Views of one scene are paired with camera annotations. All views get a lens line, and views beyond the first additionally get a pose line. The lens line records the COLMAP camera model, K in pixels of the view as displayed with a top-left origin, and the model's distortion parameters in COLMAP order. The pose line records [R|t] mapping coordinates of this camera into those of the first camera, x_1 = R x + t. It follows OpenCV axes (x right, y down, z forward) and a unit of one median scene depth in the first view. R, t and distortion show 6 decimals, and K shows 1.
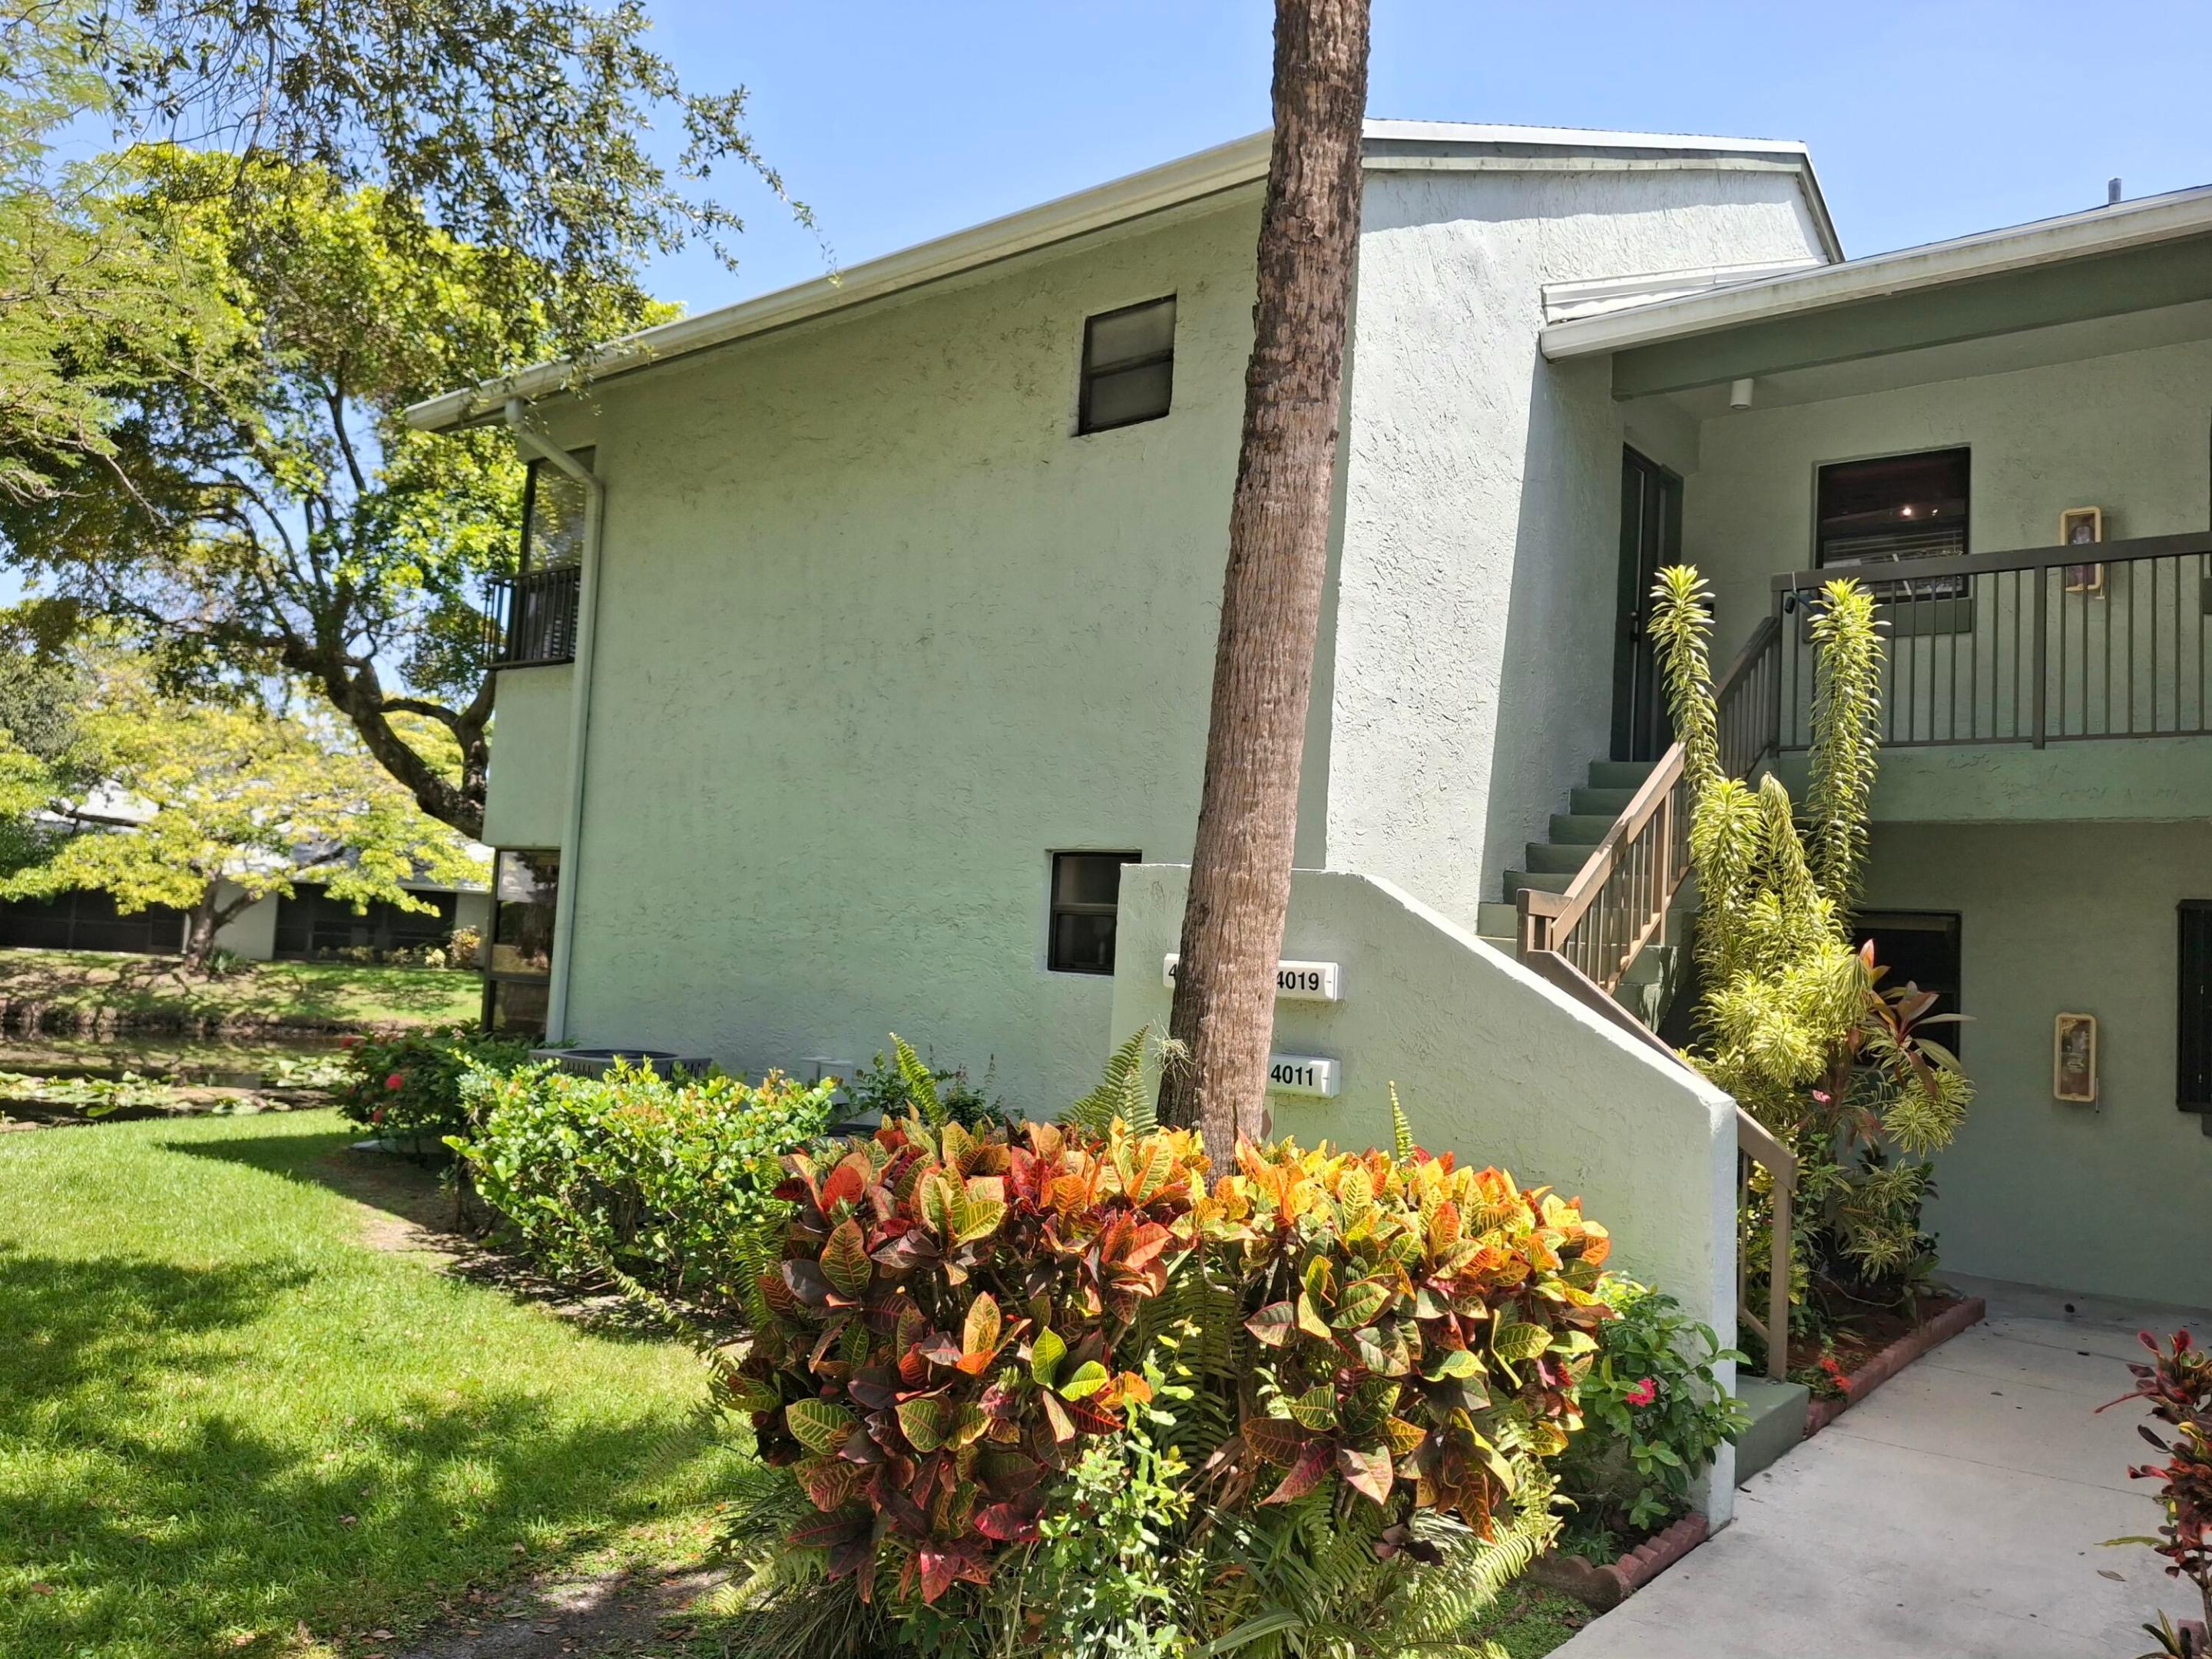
lens RADIAL K [[1641.6, 0, 1118.4], [0, 1641.6, 828.9], [0, 0, 1]] dist [0.105099, -0.200741]
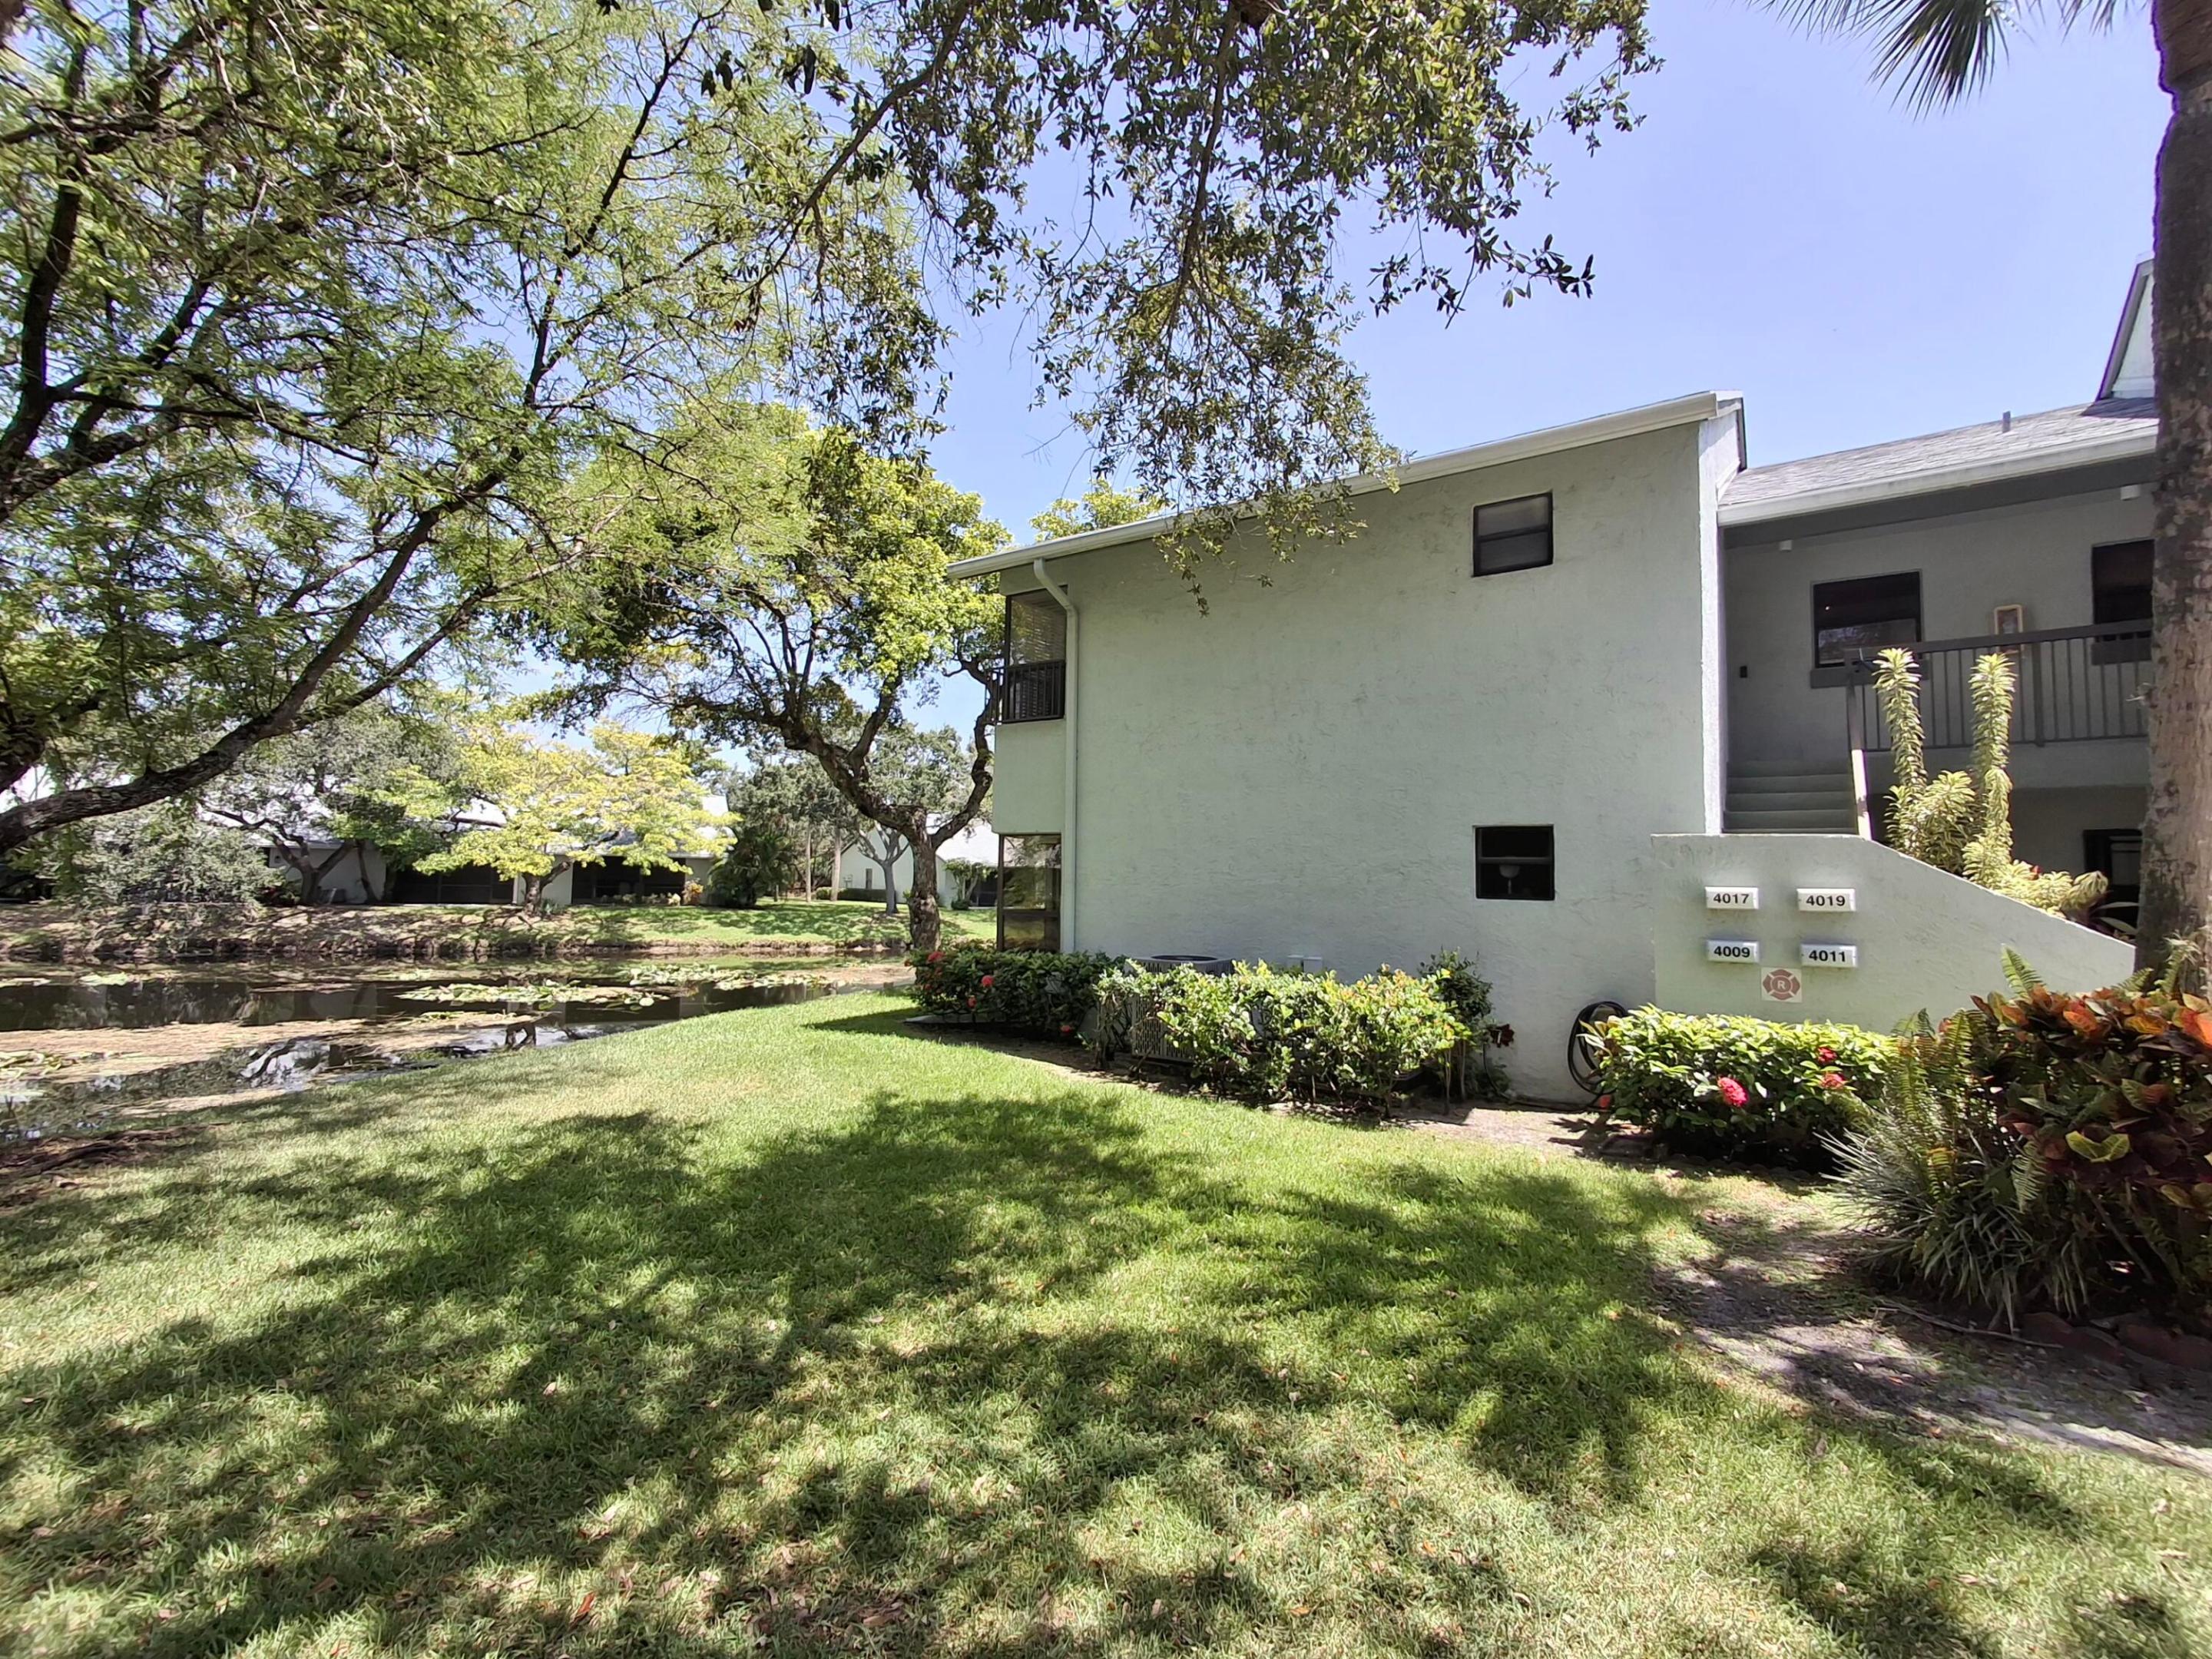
lens RADIAL K [[1012.0, 0, 1079.7], [0, 1012.0, 818.1], [0, 0, 1]] dist [0.000264, -0.000396]
pose [[0.996760, -0.032933, 0.073383, -0.121671], [0.031826, 0.999362, 0.016215, -0.005779], [-0.073870, -0.013827, 0.997172, 0.001850]]
